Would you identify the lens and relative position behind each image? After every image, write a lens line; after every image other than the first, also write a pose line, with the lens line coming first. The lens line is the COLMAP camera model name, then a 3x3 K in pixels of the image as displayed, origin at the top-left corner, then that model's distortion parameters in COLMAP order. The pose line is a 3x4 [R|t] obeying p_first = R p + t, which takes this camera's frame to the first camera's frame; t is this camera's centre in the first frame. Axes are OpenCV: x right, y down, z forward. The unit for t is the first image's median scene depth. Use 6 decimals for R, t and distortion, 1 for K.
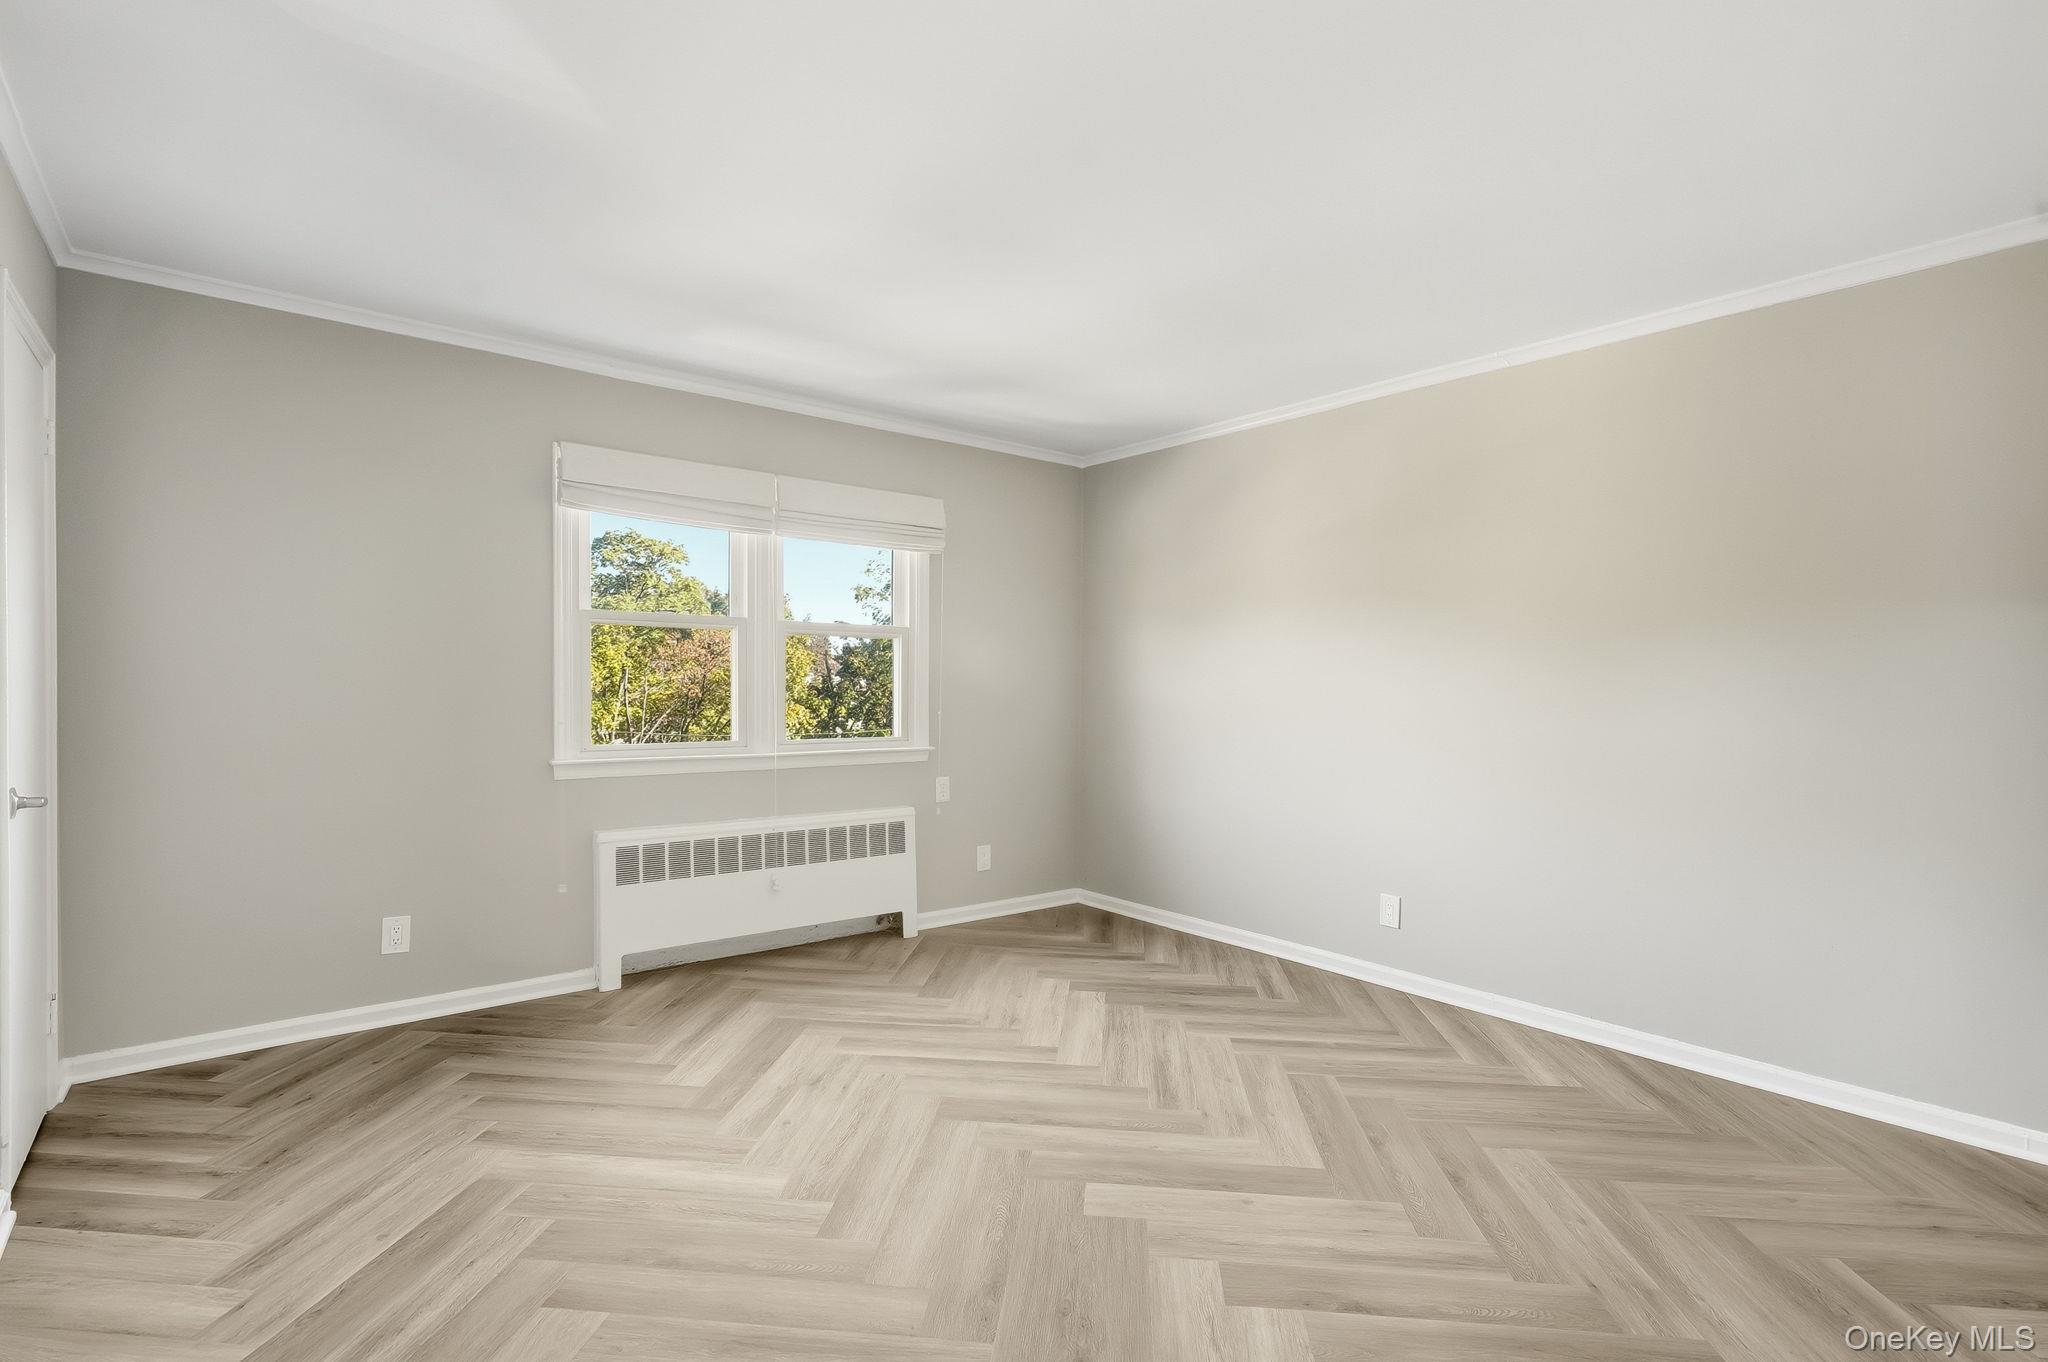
lens RADIAL K [[951.9, 0, 1025.1], [0, 951.9, 694.9], [0, 0, 1]] dist [0.000082, 0.000064]
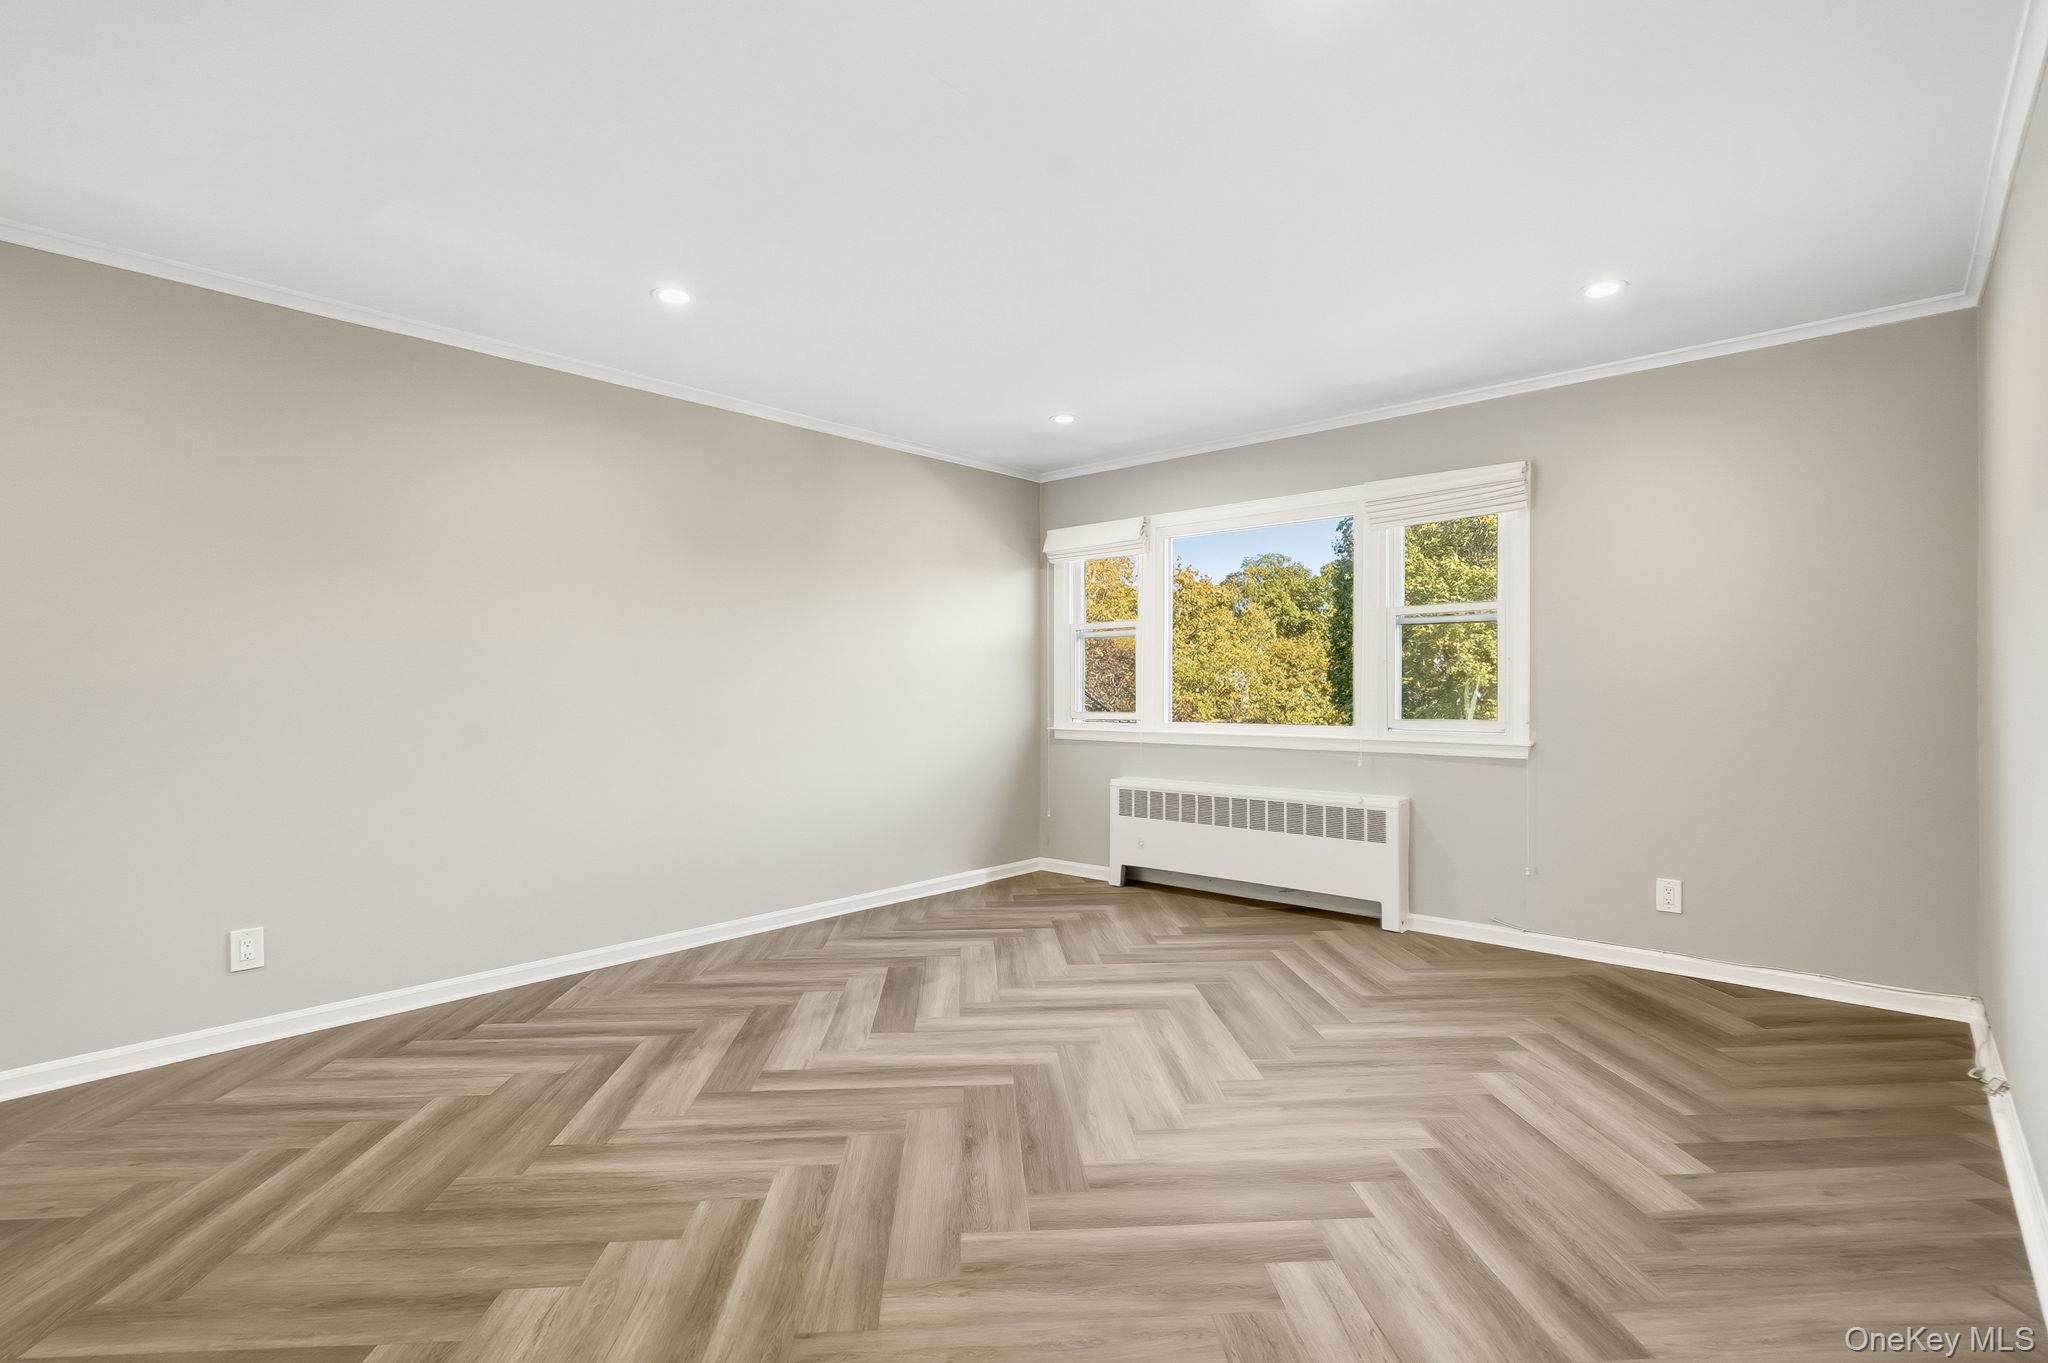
lens RADIAL K [[951.9, 0, 1025.1], [0, 951.9, 695.4], [0, 0, 1]] dist [0.000082, 0.000064]
pose [[0.164632, 0.016026, -0.986225, 0.769686], [0.013781, 0.999733, 0.018546, -0.005589], [0.986259, -0.016644, 0.164367, 0.496928]]
